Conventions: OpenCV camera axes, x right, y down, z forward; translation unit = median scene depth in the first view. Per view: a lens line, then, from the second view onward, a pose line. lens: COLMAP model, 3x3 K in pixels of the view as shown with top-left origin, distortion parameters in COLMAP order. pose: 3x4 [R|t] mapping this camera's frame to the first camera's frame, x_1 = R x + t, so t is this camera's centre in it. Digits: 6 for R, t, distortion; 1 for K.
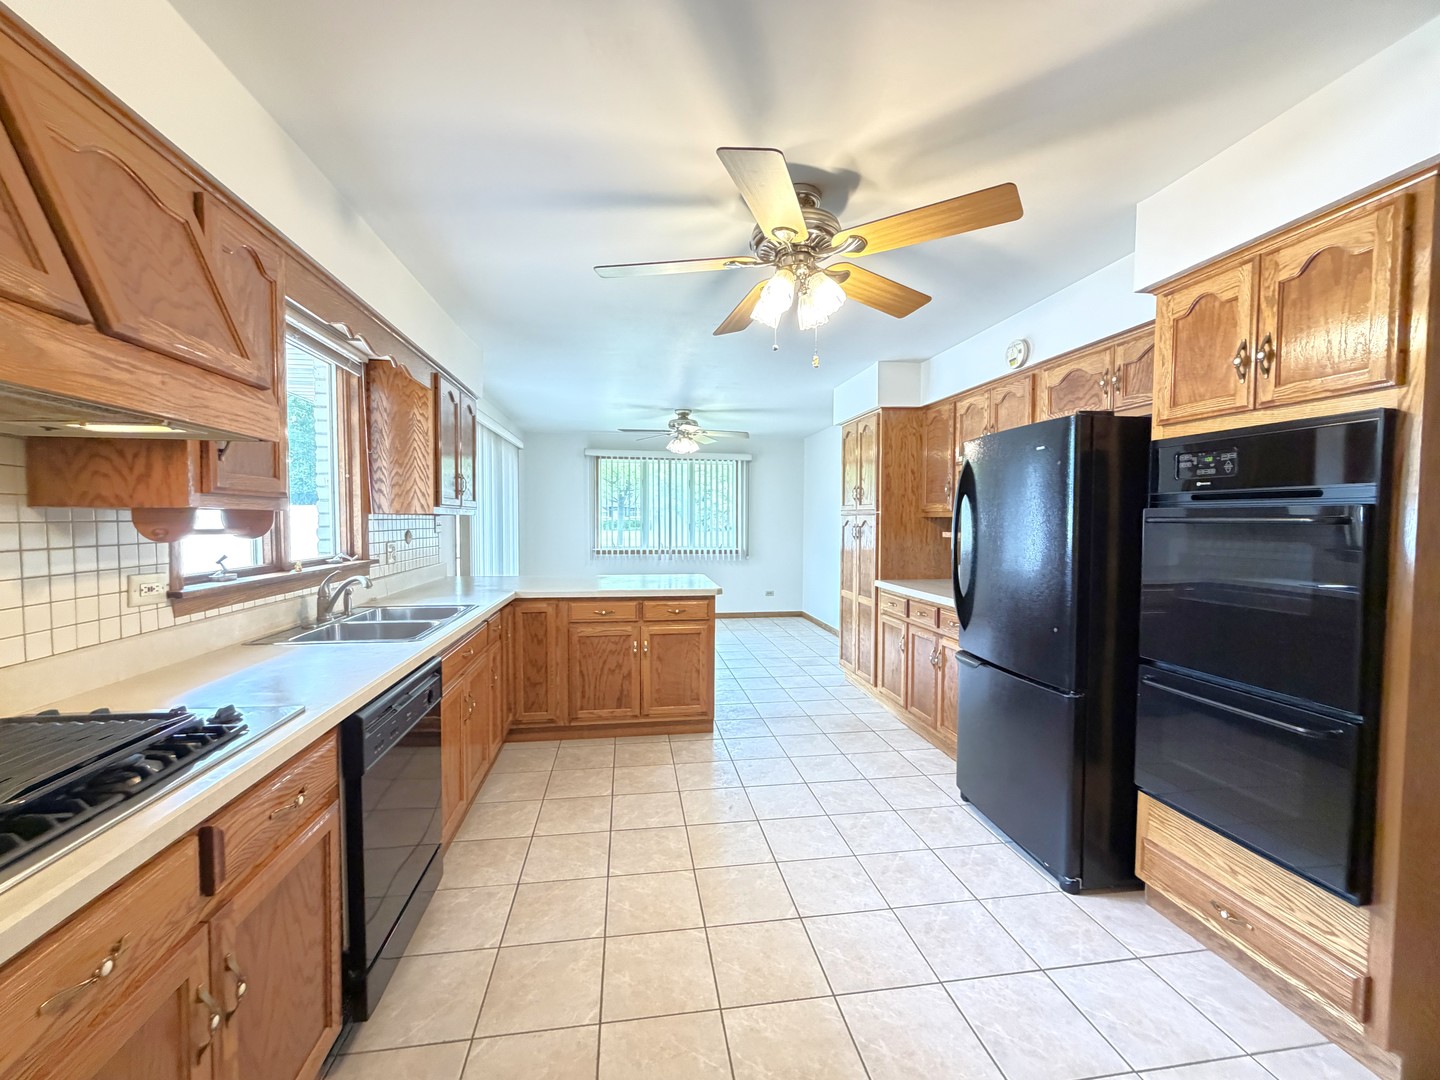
lens RADIAL K [[581.8, 0, 720.0], [0, 581.8, 540.0], [0, 0, 1]] dist [-0.010362, 0.000255]
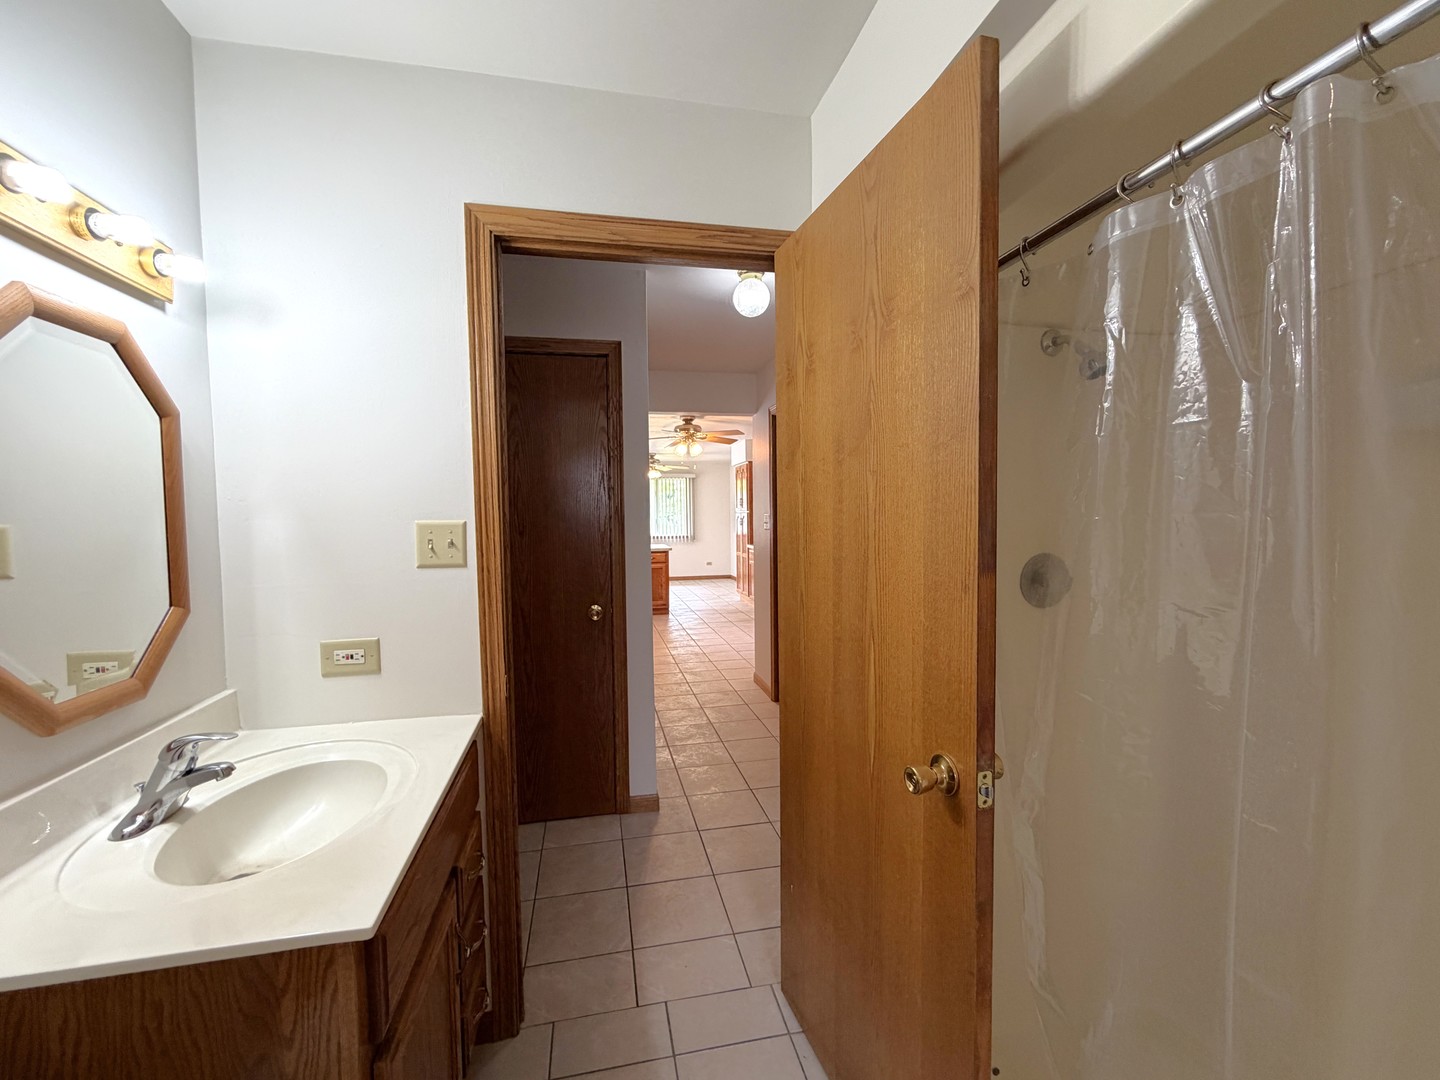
lens RADIAL K [[573.8, 0, 715.8], [0, 573.8, 540.9], [0, 0, 1]] dist [-0.000087, 0.000203]
pose [[0.998564, -0.018368, 0.050321, 0.061858], [0.018034, 0.999812, 0.007085, 0.047466], [-0.050441, -0.006167, 0.998708, -1.203043]]
